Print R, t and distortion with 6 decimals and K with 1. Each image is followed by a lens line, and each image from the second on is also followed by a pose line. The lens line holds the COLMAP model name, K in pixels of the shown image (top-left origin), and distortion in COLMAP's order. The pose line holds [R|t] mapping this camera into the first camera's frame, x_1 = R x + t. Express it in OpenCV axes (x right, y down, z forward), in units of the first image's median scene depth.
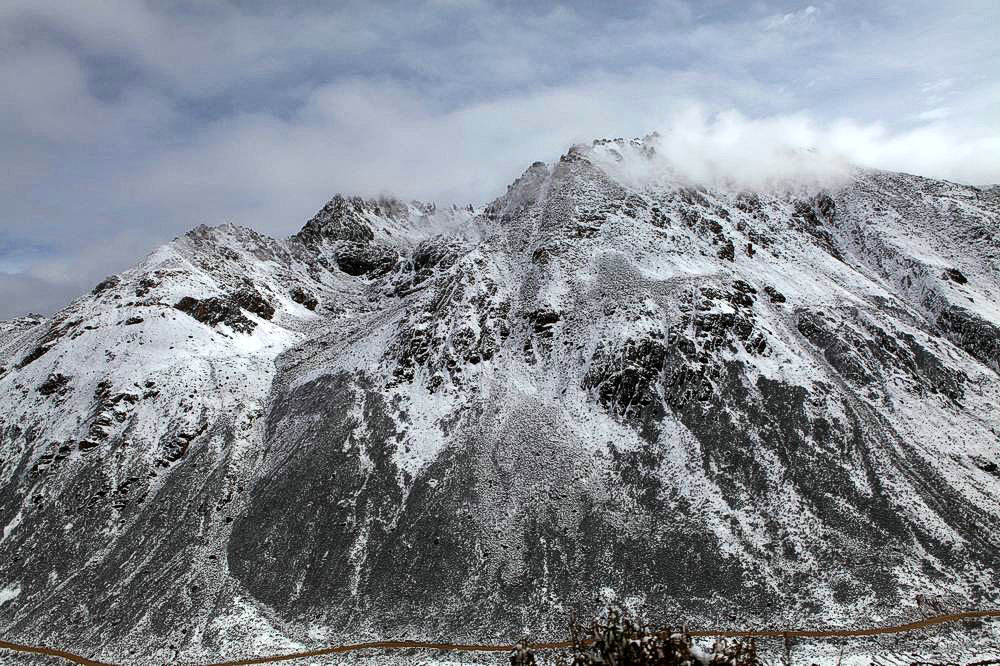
lens RADIAL K [[708.1, 0, 500.0], [0, 708.1, 333.0], [0, 0, 1]] dist [-0.121090, 0.085613]
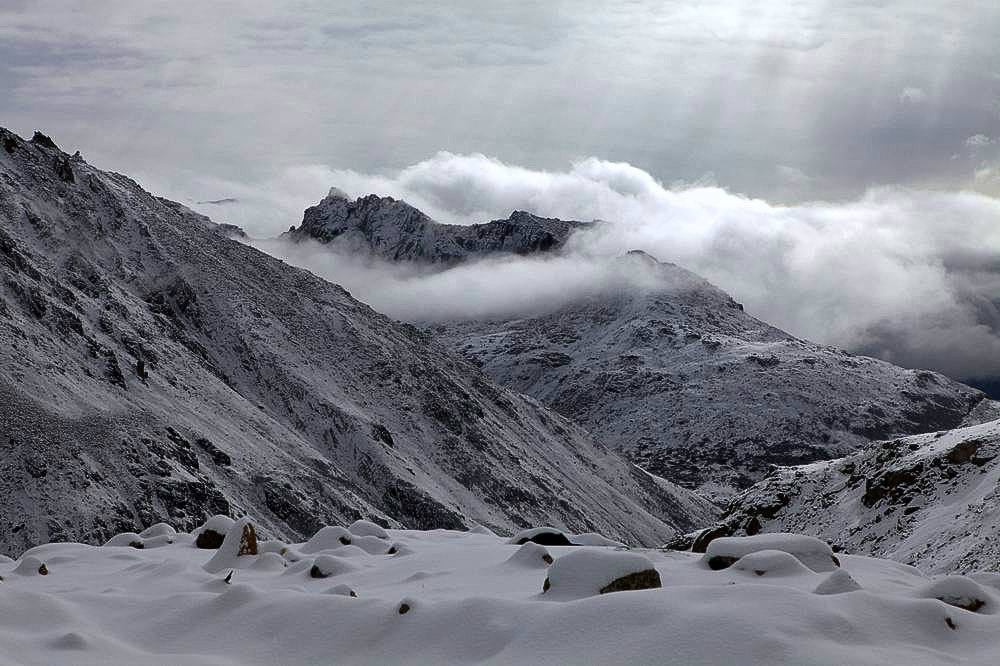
lens RADIAL K [[1918.5, 0, 500.0], [0, 1918.5, 333.0], [0, 0, 1]] dist [0.211880, -0.034954]
pose [[0.599869, 0.099580, 0.793877, -1.120673], [-0.060066, 0.995030, -0.079425, -0.045305], [-0.797840, -0.000040, 0.602869, -0.424064]]
